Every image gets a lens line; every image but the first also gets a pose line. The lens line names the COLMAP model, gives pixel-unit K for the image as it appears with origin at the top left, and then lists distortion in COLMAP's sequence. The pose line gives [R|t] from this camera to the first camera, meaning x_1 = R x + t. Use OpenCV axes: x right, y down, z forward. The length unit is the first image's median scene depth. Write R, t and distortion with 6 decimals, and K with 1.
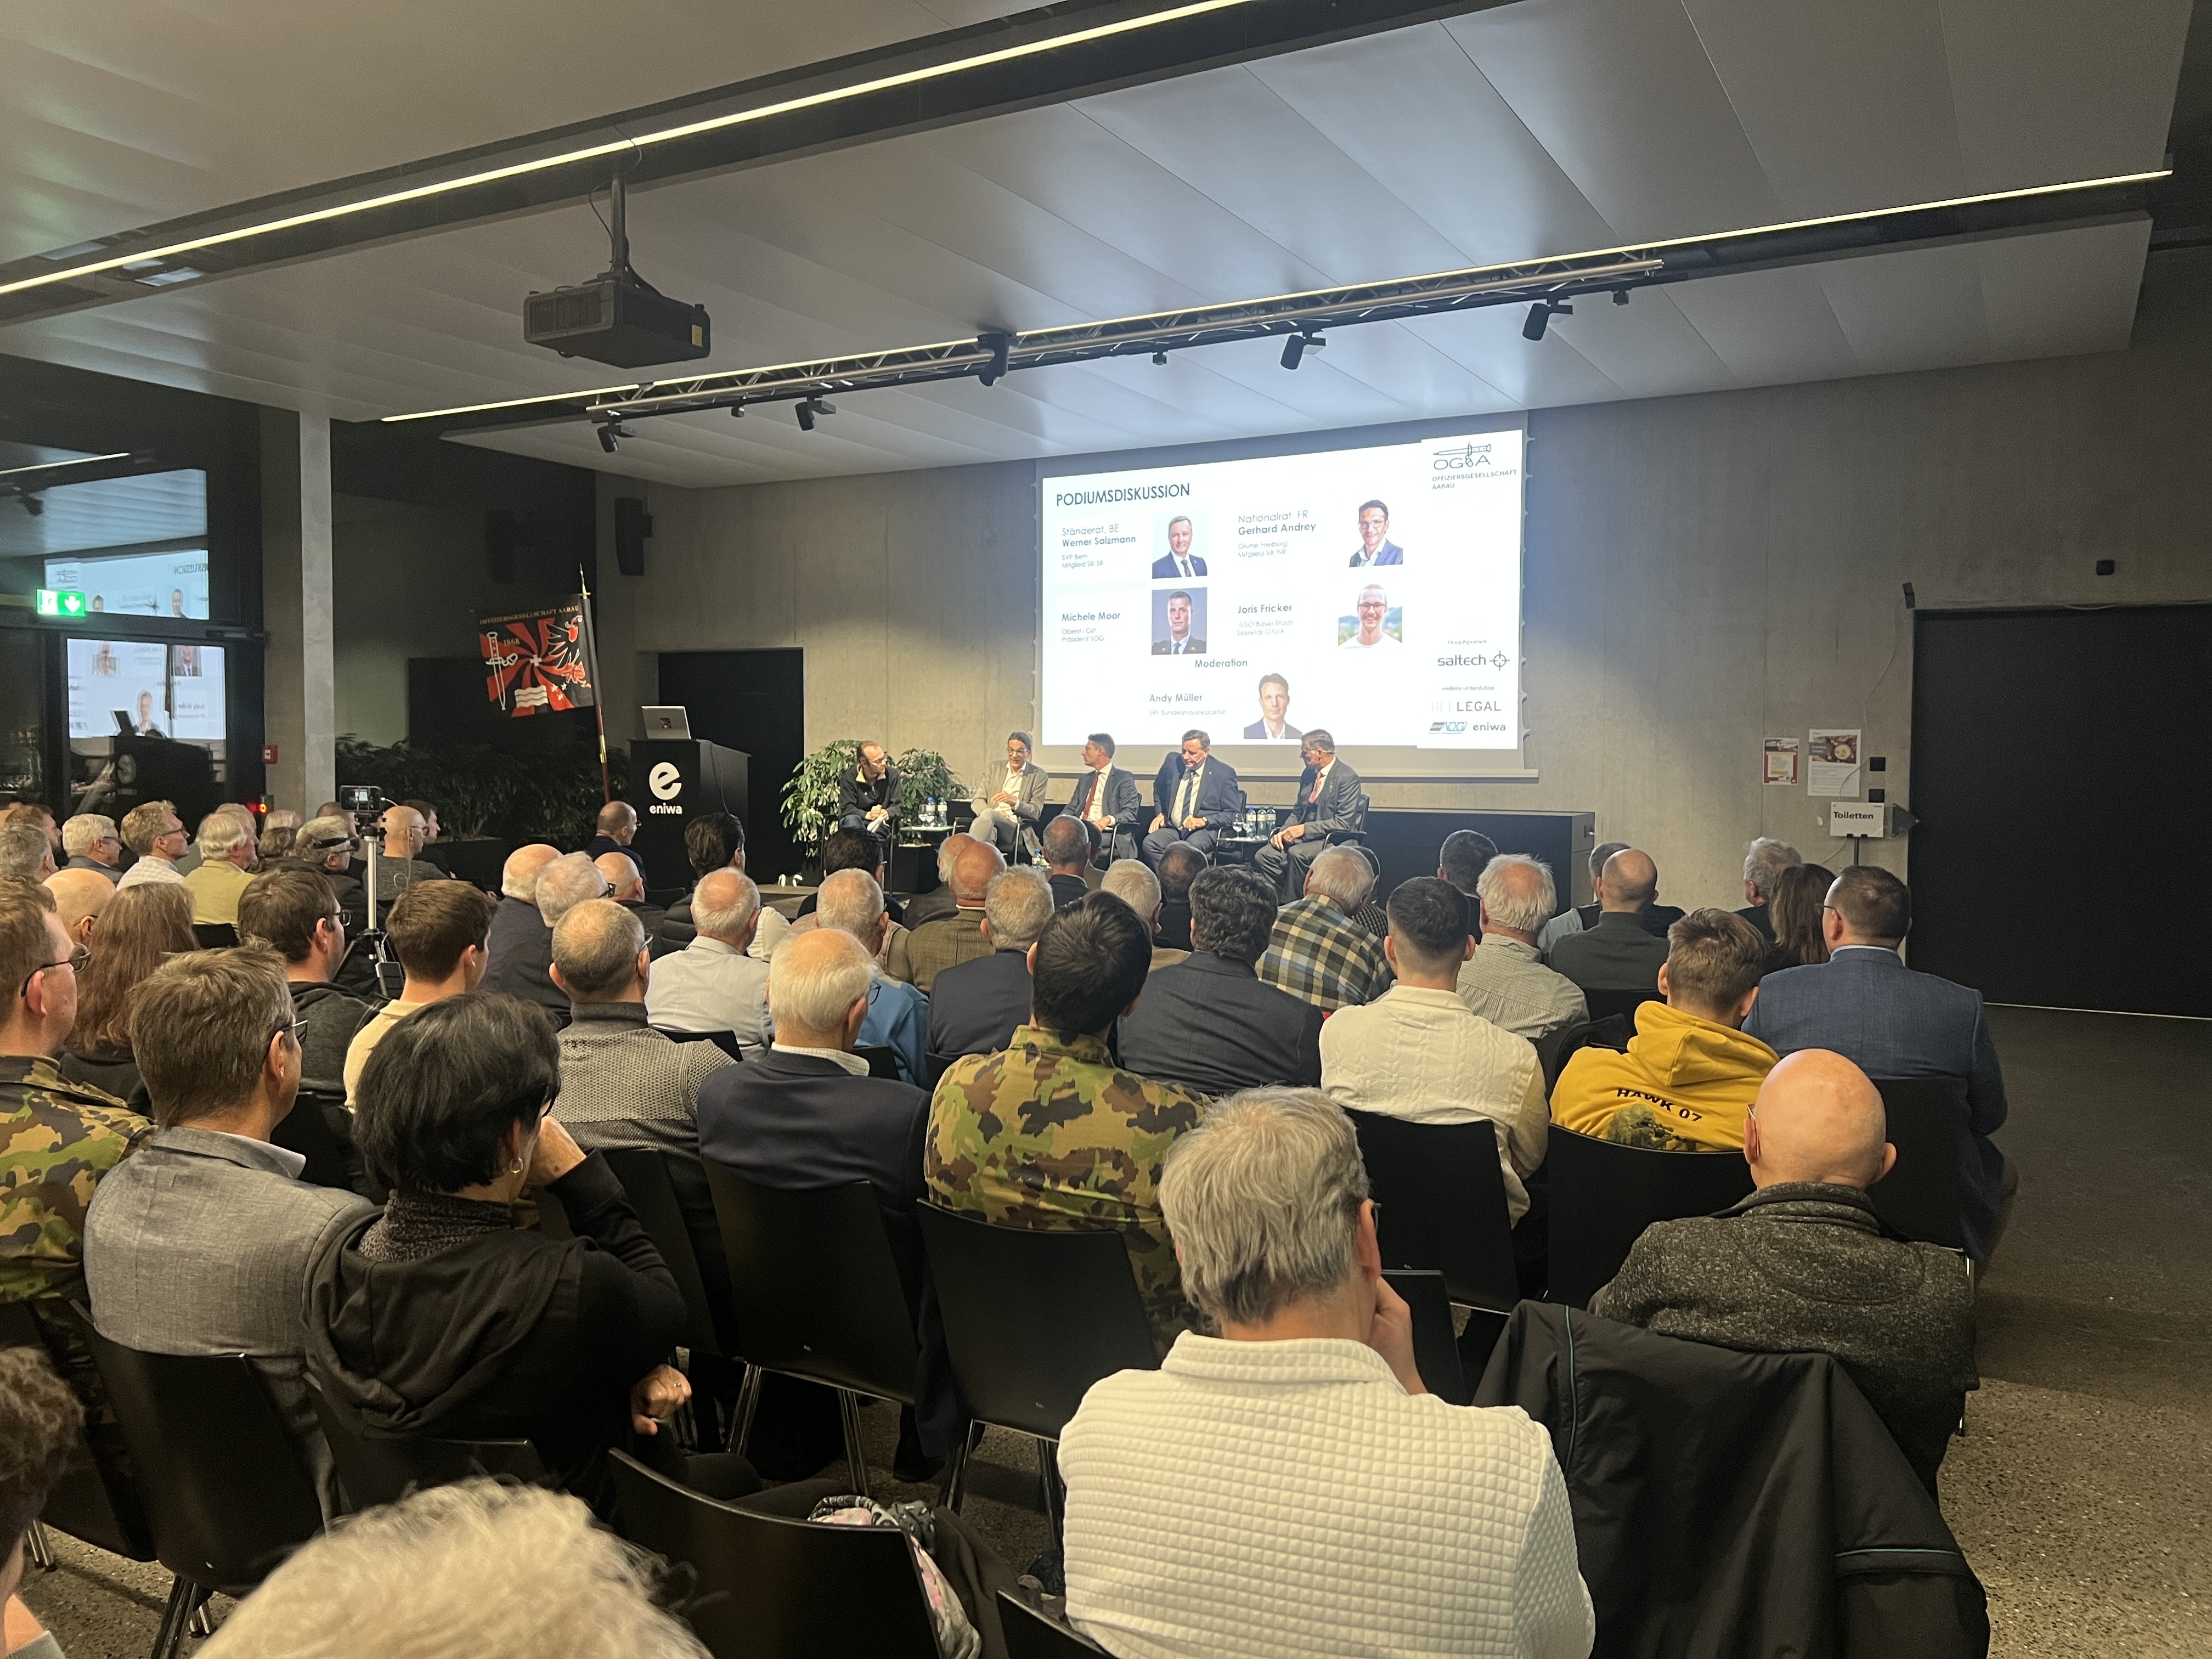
lens RADIAL K [[1670.5, 0, 1091.7], [0, 1670.5, 803.1], [0, 0, 1]] dist [0.196459, -0.559423]
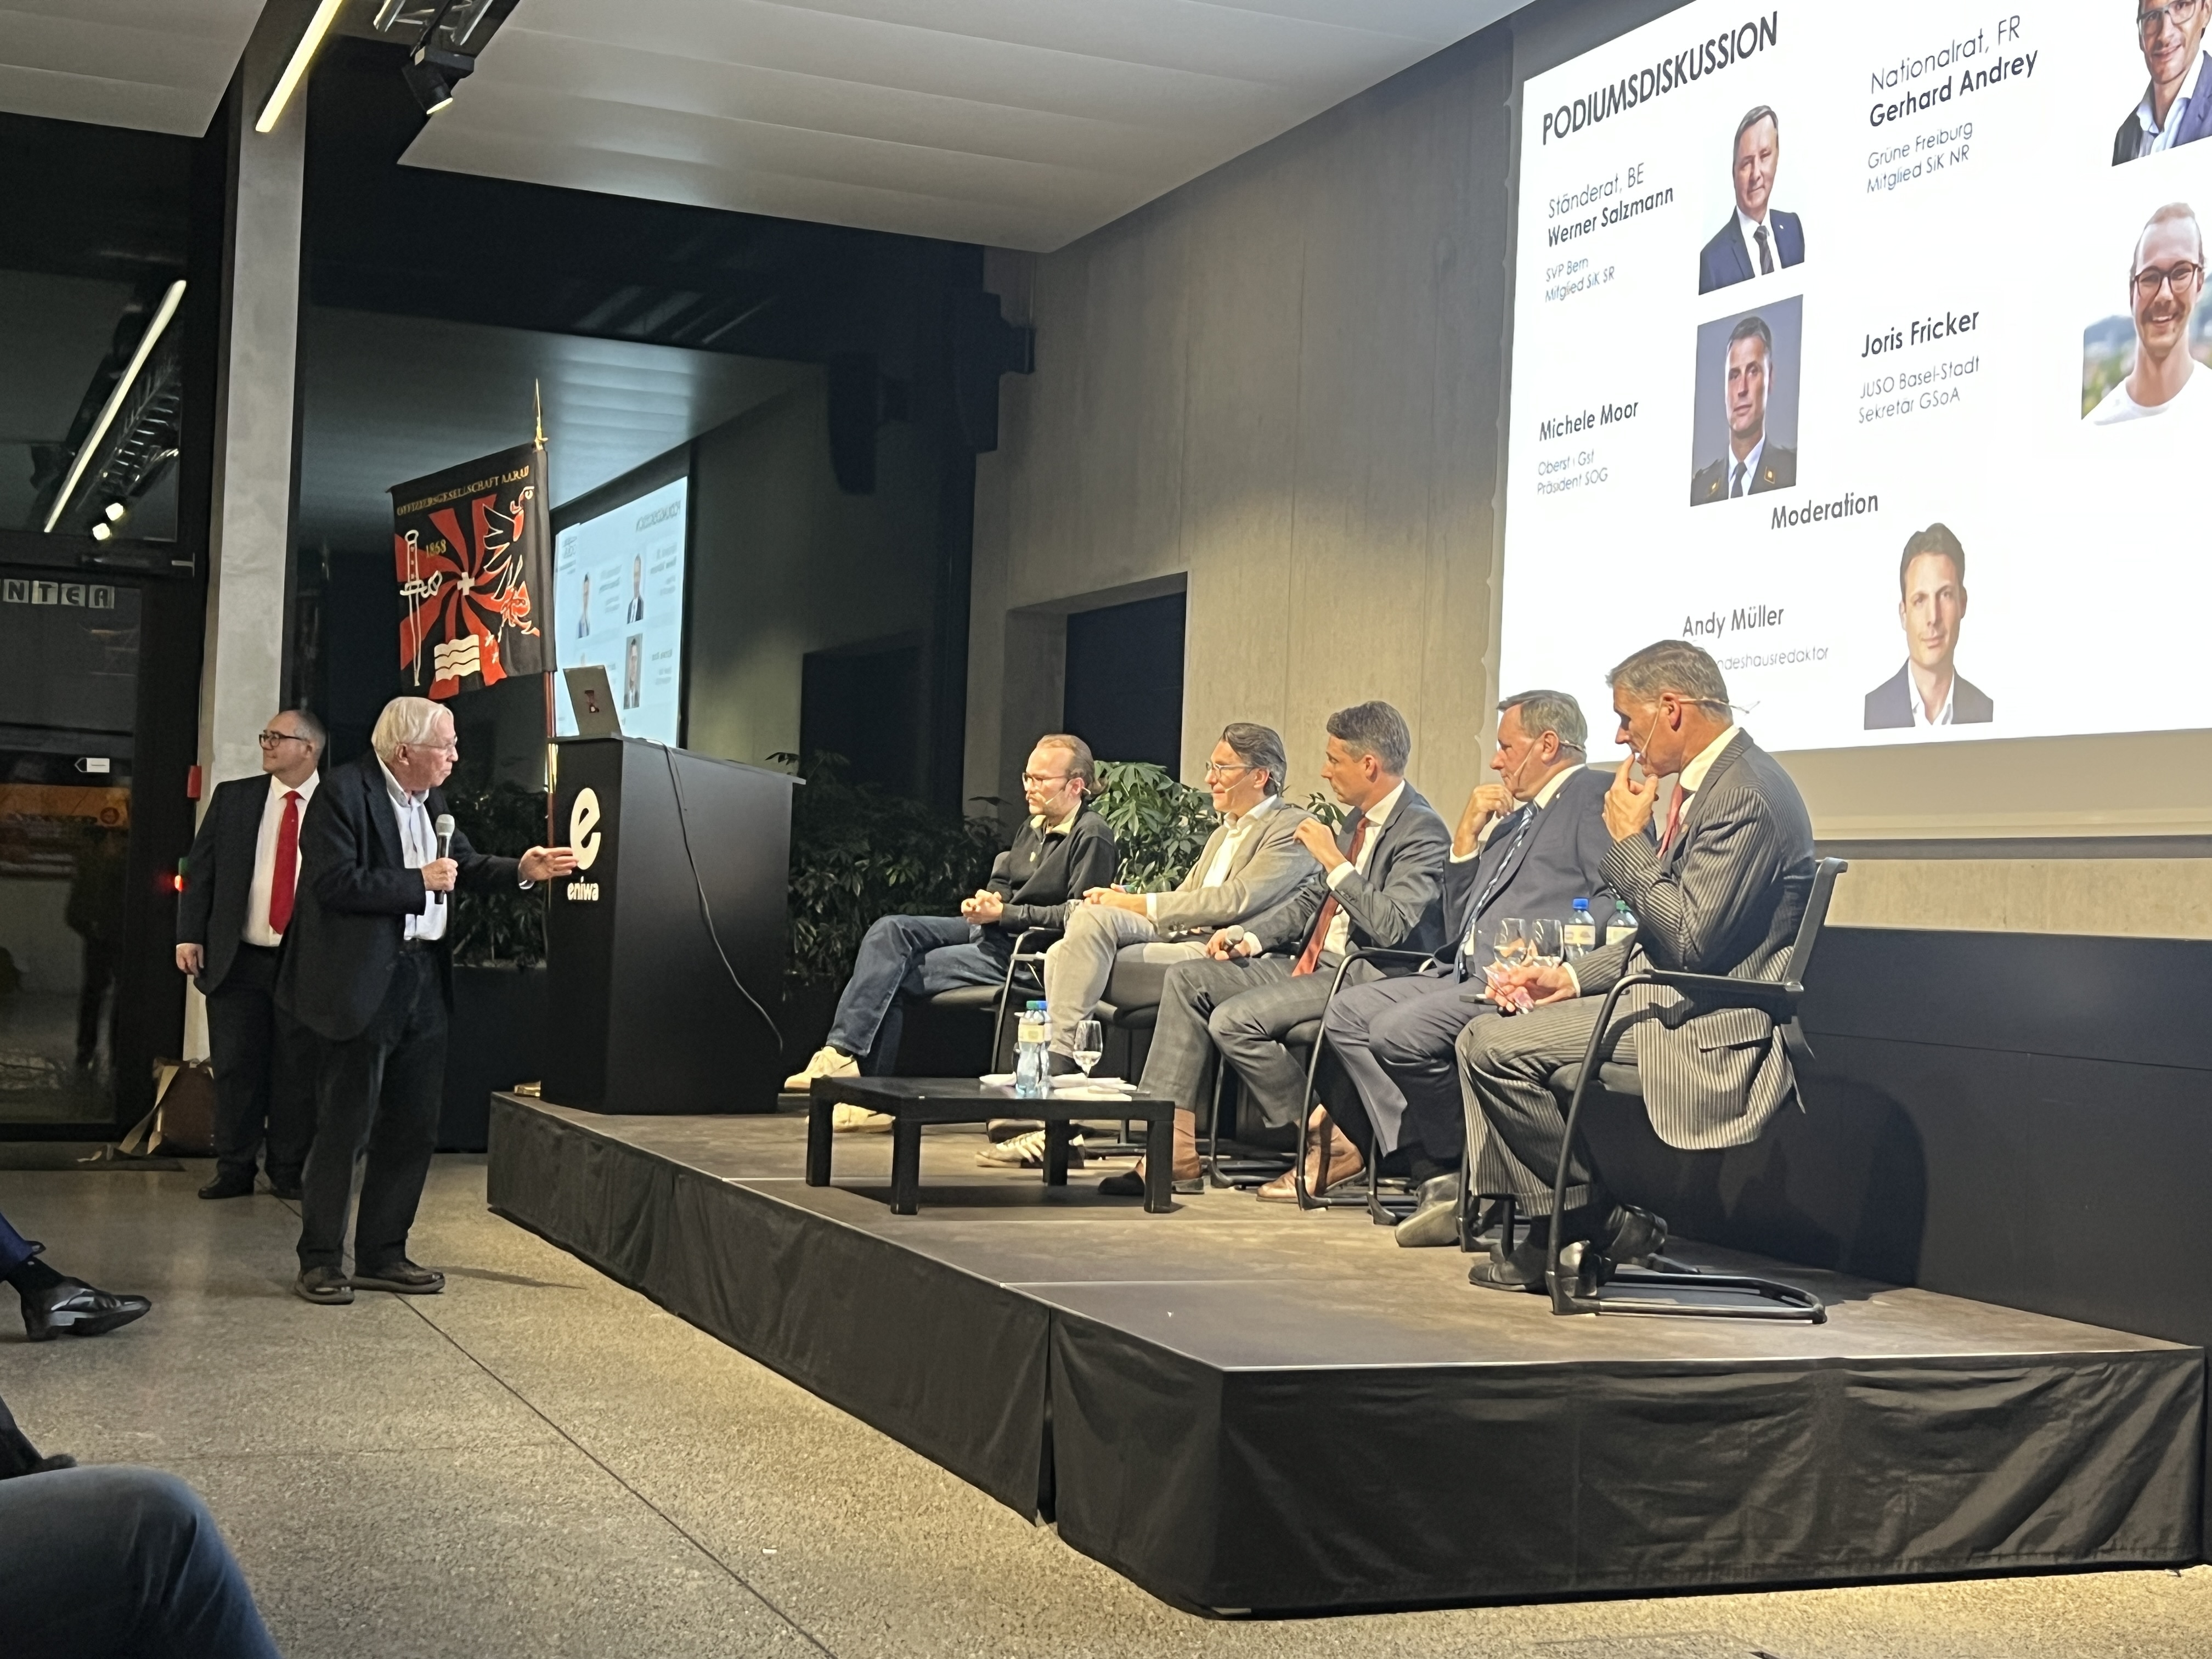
lens RADIAL K [[2900.4, 0, 1093.8], [0, 2900.4, 797.3], [0, 0, 1]] dist [0.199000, -0.602043]
pose [[0.793096, 0.004302, -0.609082, 0.325924], [-0.055593, 0.996313, -0.065351, 0.021754], [0.606555, 0.085691, 0.790410, 0.450832]]
